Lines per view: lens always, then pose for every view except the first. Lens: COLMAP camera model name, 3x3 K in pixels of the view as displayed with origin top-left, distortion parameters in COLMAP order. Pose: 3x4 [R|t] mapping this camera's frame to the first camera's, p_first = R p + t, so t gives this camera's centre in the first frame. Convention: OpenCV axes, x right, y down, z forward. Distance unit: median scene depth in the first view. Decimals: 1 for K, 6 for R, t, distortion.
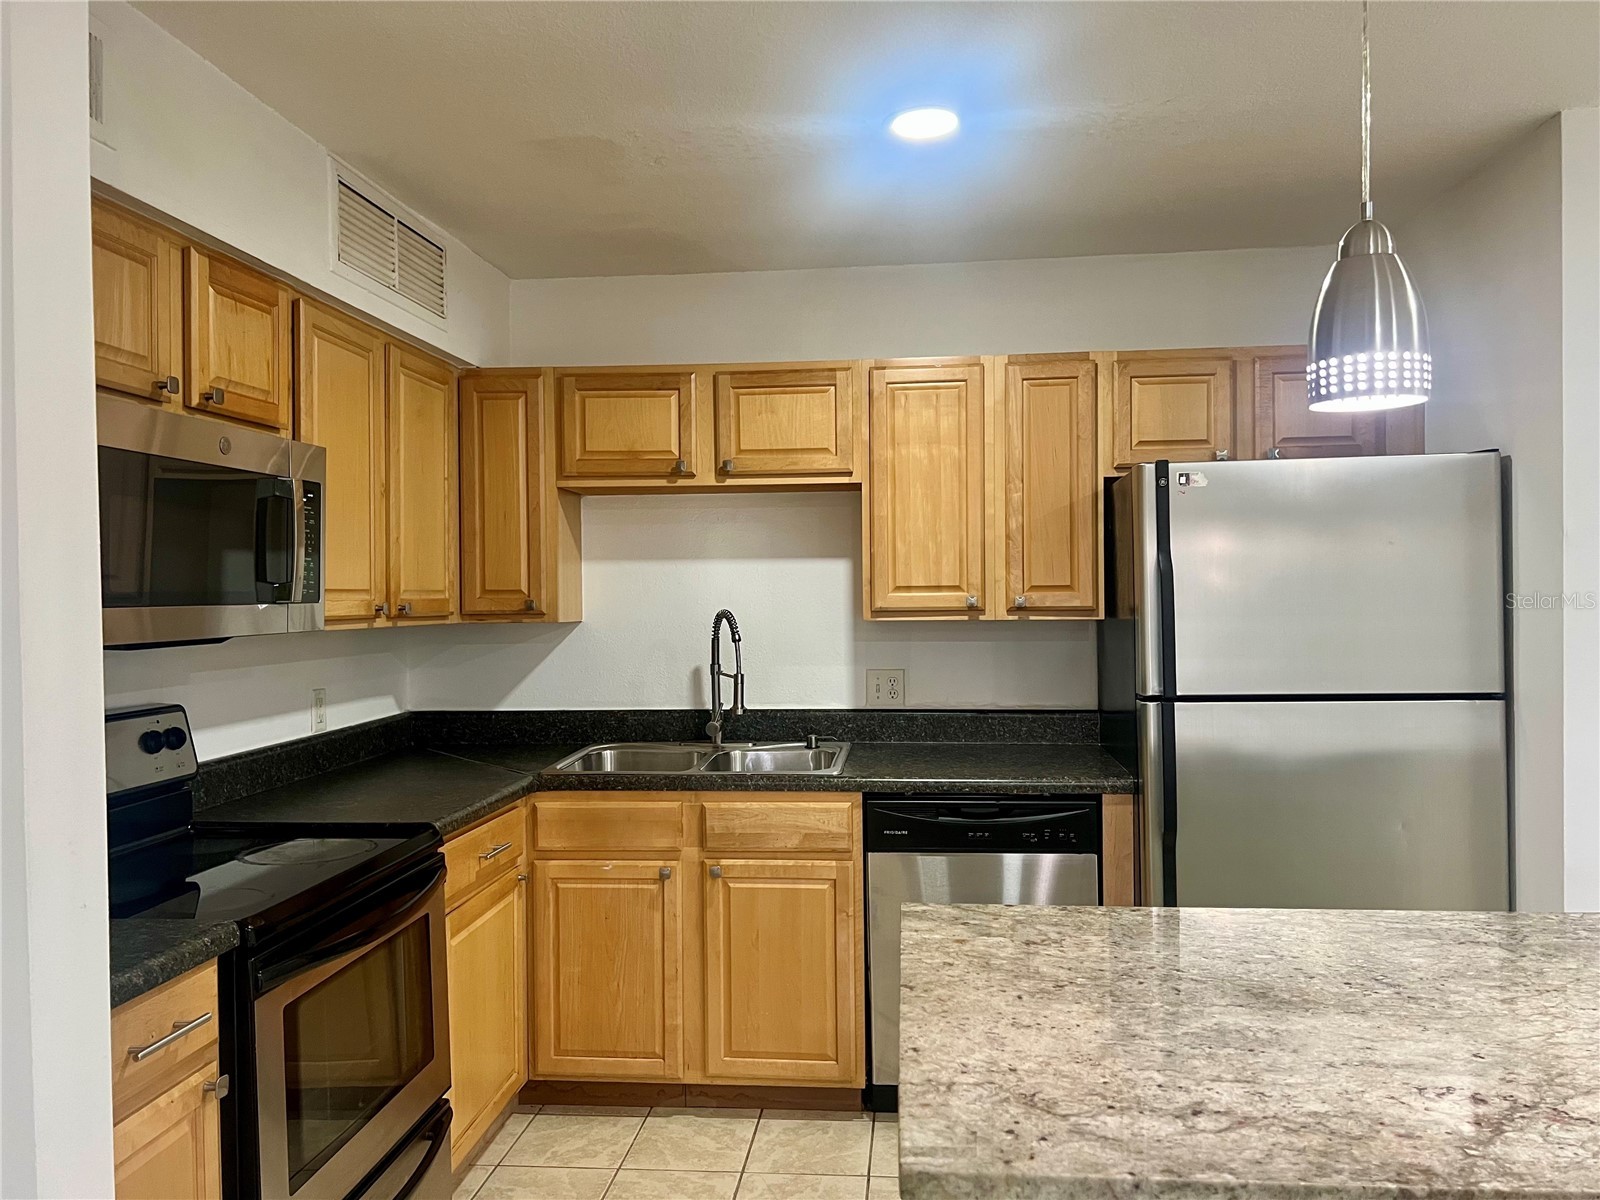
lens RADIAL K [[1196.7, 0, 805.3], [0, 1196.7, 606.9], [0, 0, 1]] dist [0.076636, -0.075209]
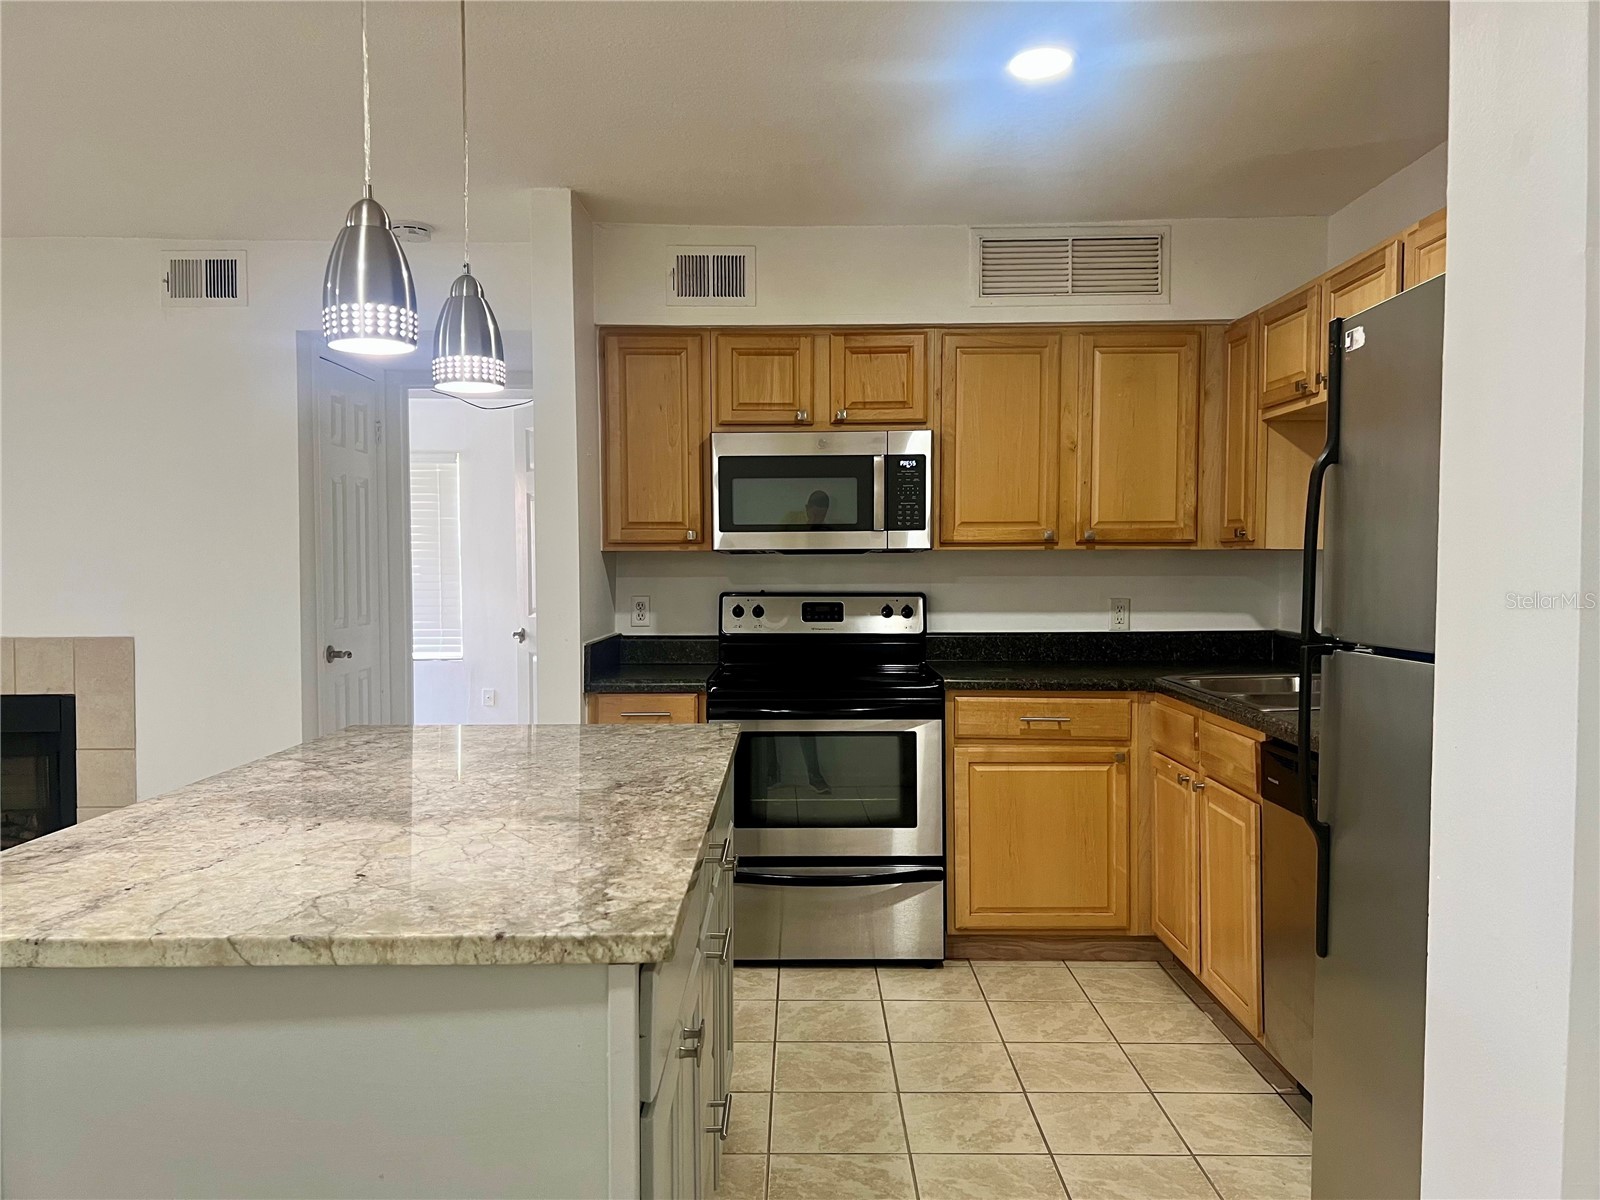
lens RADIAL K [[1196.7, 0, 801.7], [0, 1196.7, 604.4], [0, 0, 1]] dist [0.076636, -0.075209]
pose [[0.094778, 0.046459, -0.994414, 0.914848], [-0.009124, 0.998909, 0.045800, 0.018594], [0.995457, 0.004732, 0.095098, 0.554849]]
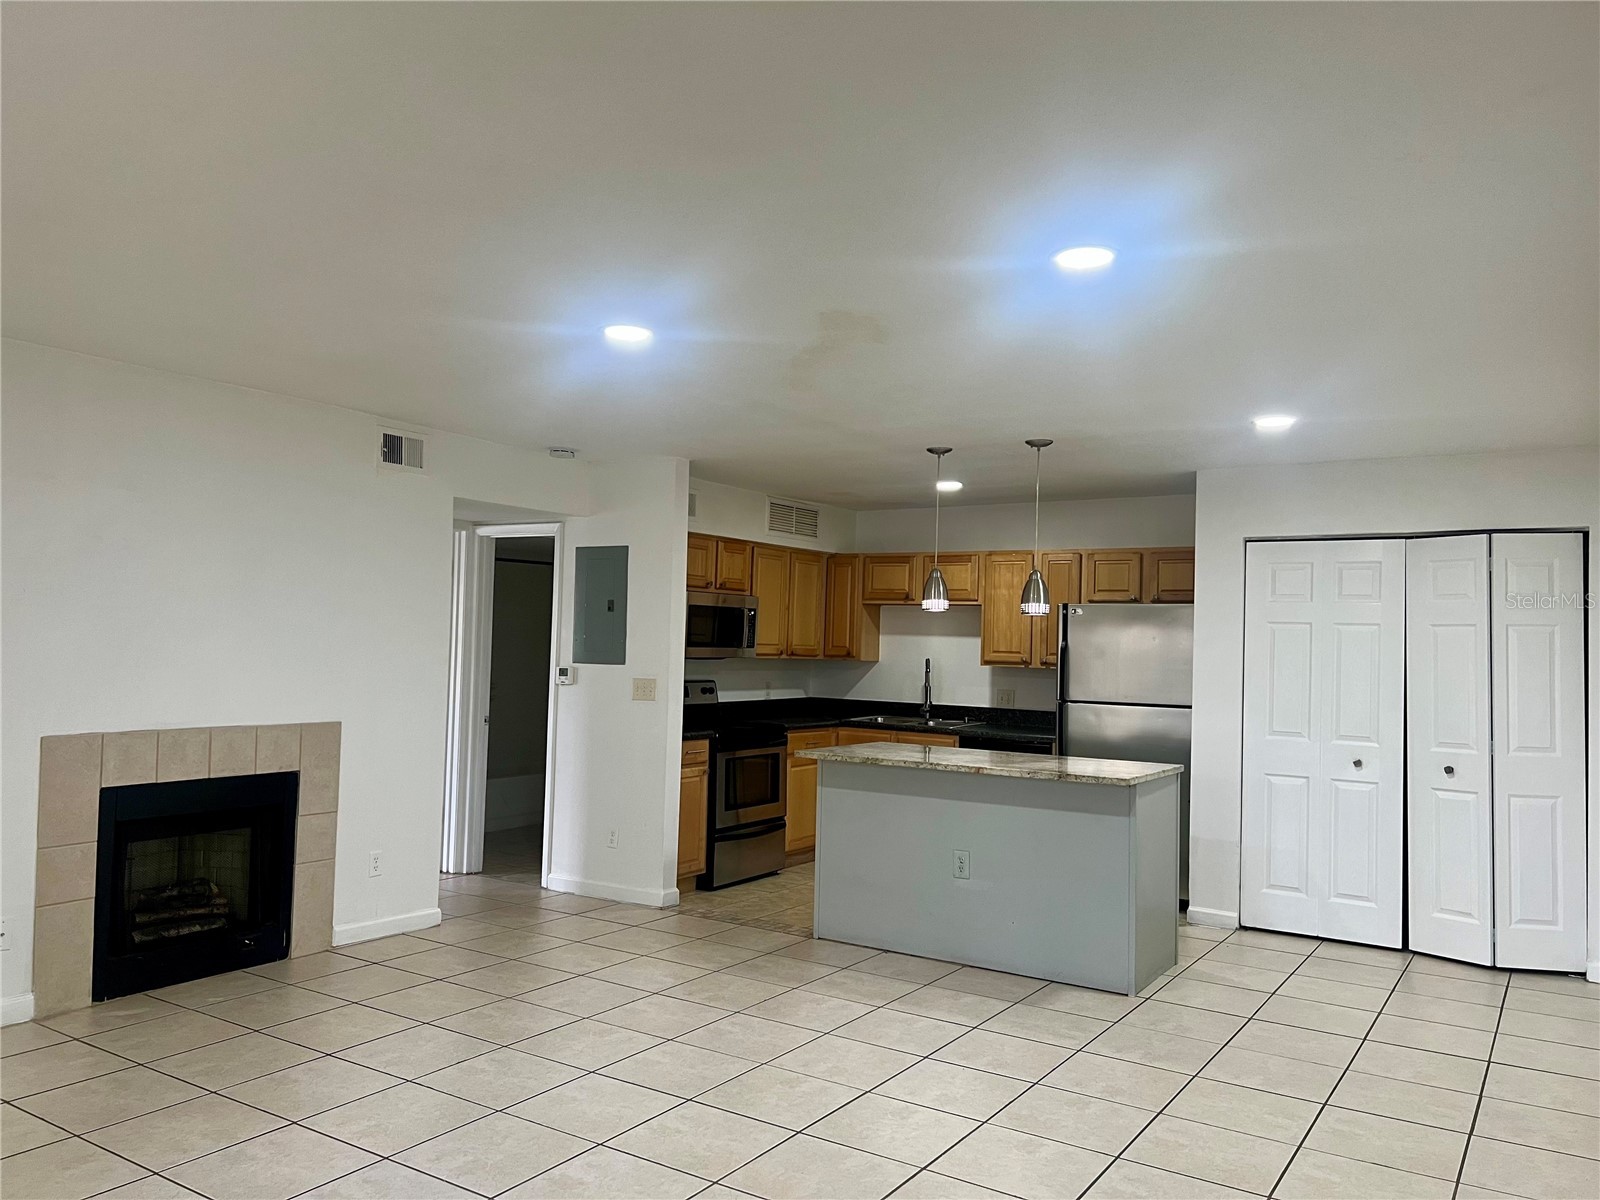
lens RADIAL K [[1196.7, 0, 789.7], [0, 1196.7, 597.3], [0, 0, 1]] dist [0.076636, -0.075209]
pose [[0.885710, 0.017667, -0.463902, 0.849579], [-0.042394, 0.998178, -0.042927, -0.005120], [0.462299, 0.057688, 0.884846, -1.287736]]
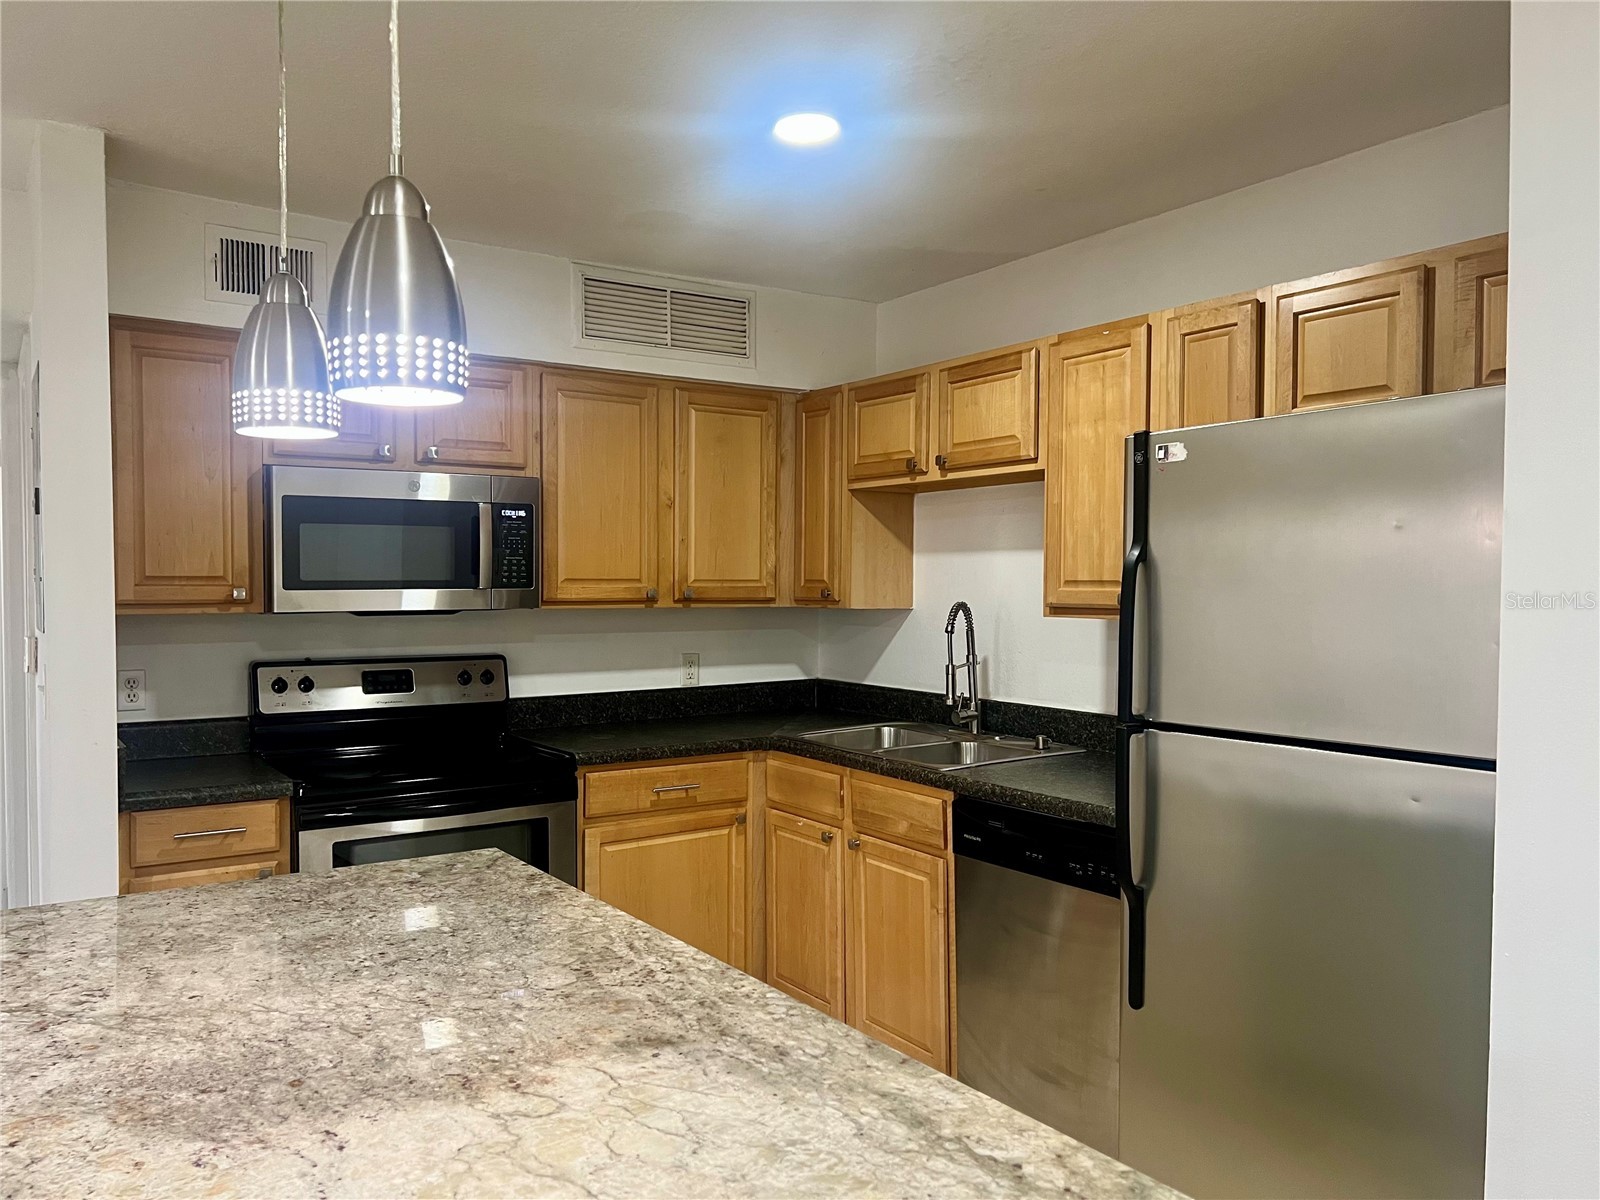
lens RADIAL K [[1196.7, 0, 803.4], [0, 1196.7, 613.6], [0, 0, 1]] dist [0.076636, -0.075209]
pose [[0.633617, 0.034163, -0.772893, 0.715952], [-0.017306, 0.999400, 0.029988, -0.017520], [0.773454, -0.005625, 0.633828, 0.282277]]
